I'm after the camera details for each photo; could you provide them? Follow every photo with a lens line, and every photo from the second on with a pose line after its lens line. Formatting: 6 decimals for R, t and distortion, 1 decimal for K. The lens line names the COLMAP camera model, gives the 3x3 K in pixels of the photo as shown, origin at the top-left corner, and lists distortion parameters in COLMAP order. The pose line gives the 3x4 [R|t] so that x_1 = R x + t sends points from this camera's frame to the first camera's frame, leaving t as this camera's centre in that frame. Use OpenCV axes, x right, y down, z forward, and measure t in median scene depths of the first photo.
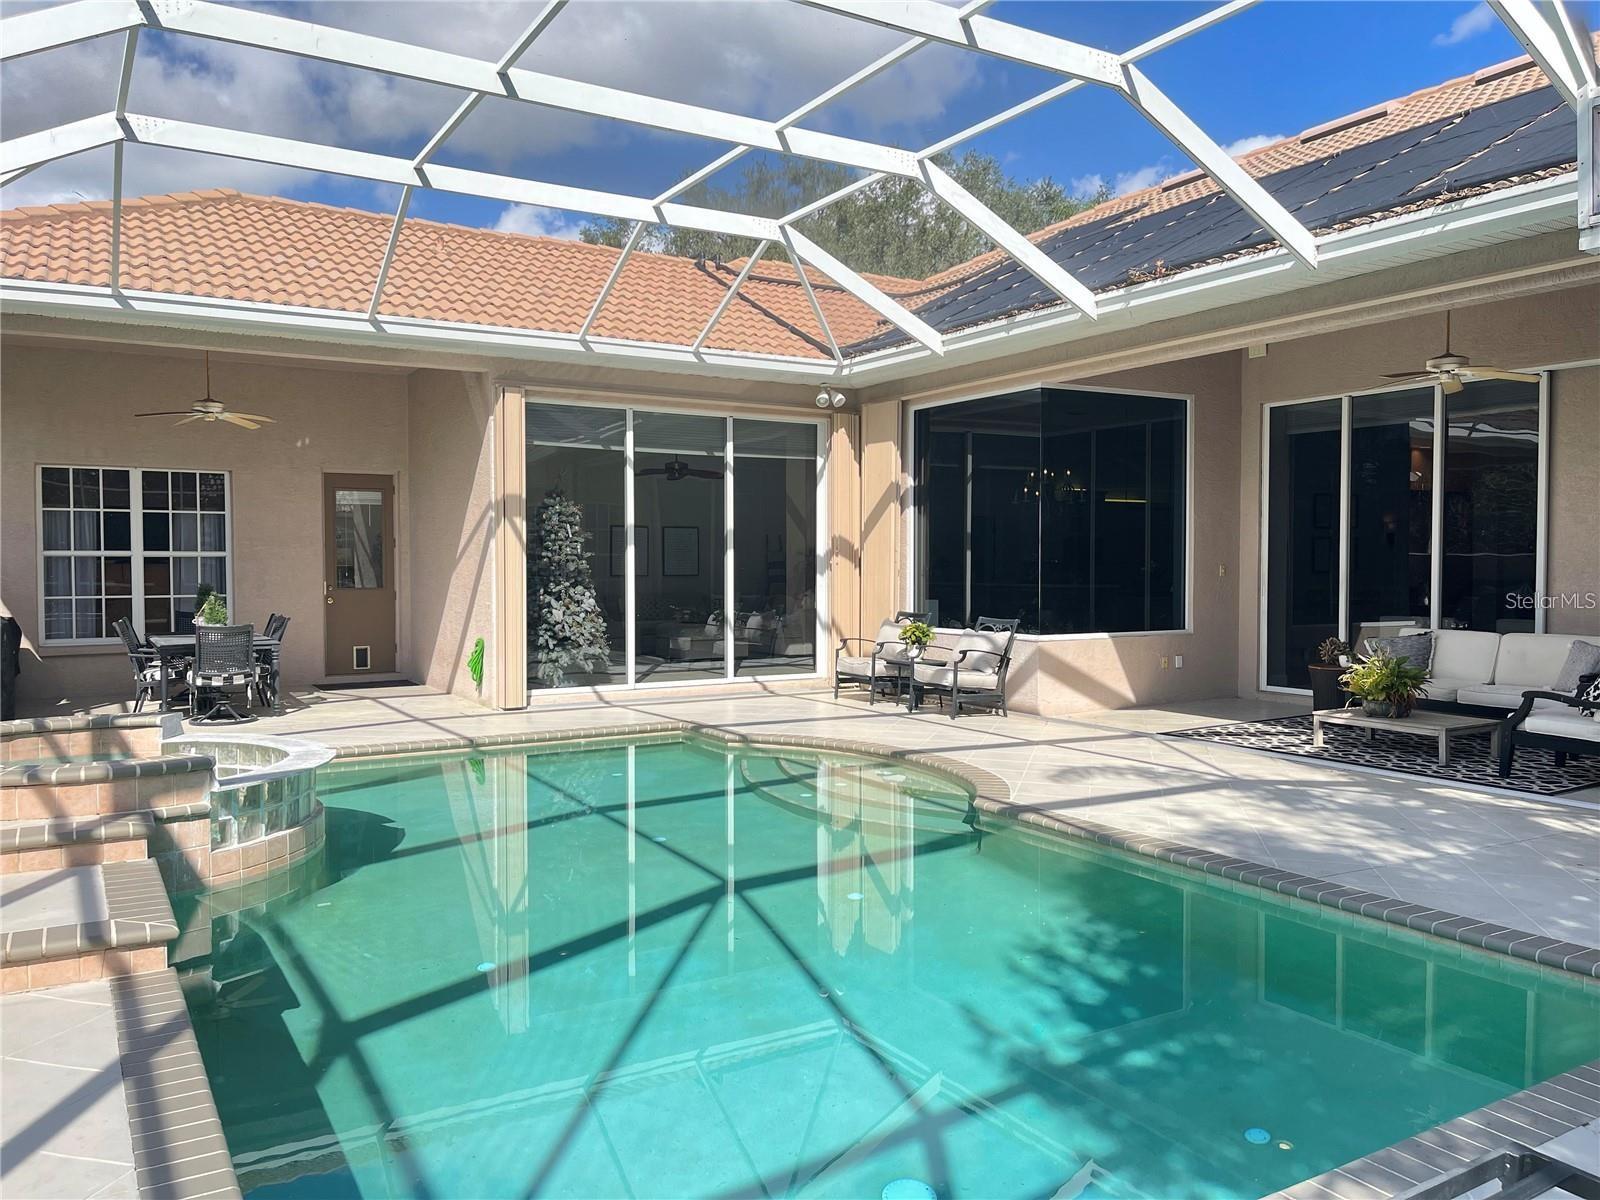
lens RADIAL K [[1199.1, 0, 797.5], [0, 1199.1, 599.0], [0, 0, 1]] dist [0.036085, -0.005104]
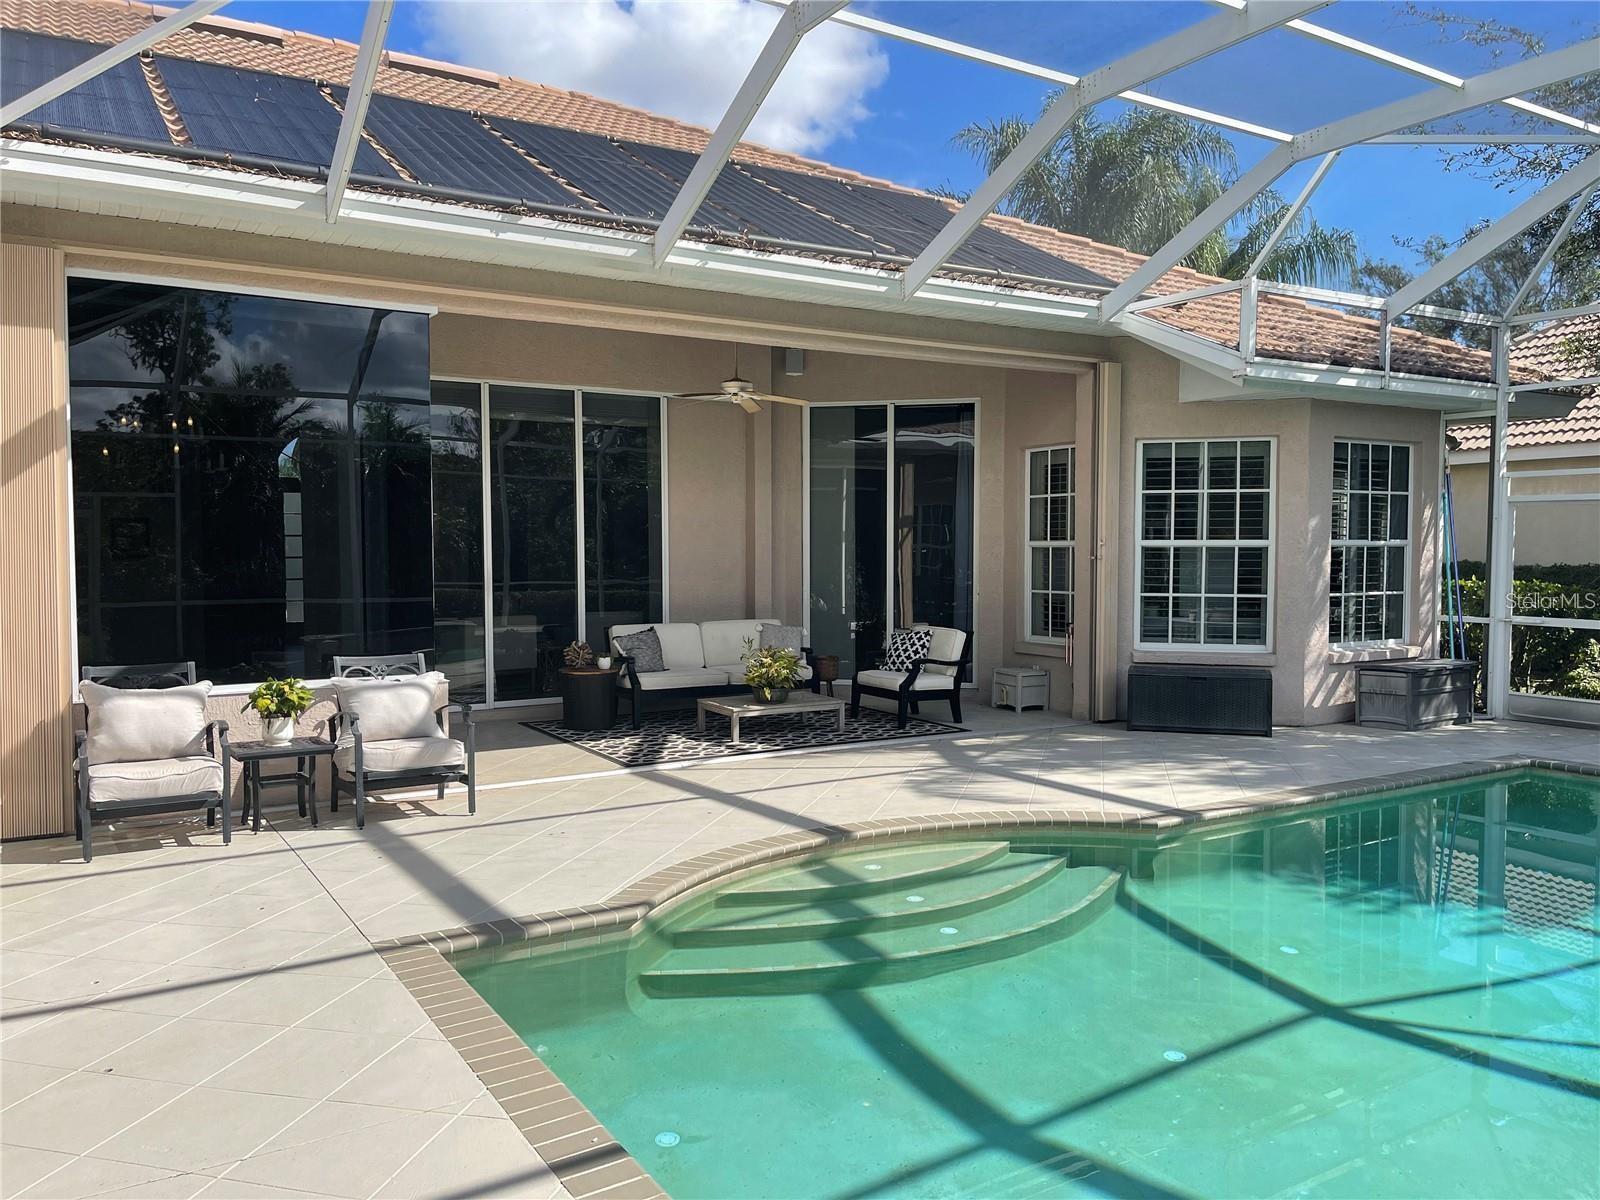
lens RADIAL K [[1199.1, 0, 799.4], [0, 1199.1, 595.1], [0, 0, 1]] dist [0.036085, -0.005104]
pose [[-0.020753, -0.047425, 0.998659, -0.507898], [0.035712, 0.998202, 0.048146, -0.038681], [-0.999147, 0.036663, -0.019022, 0.806416]]
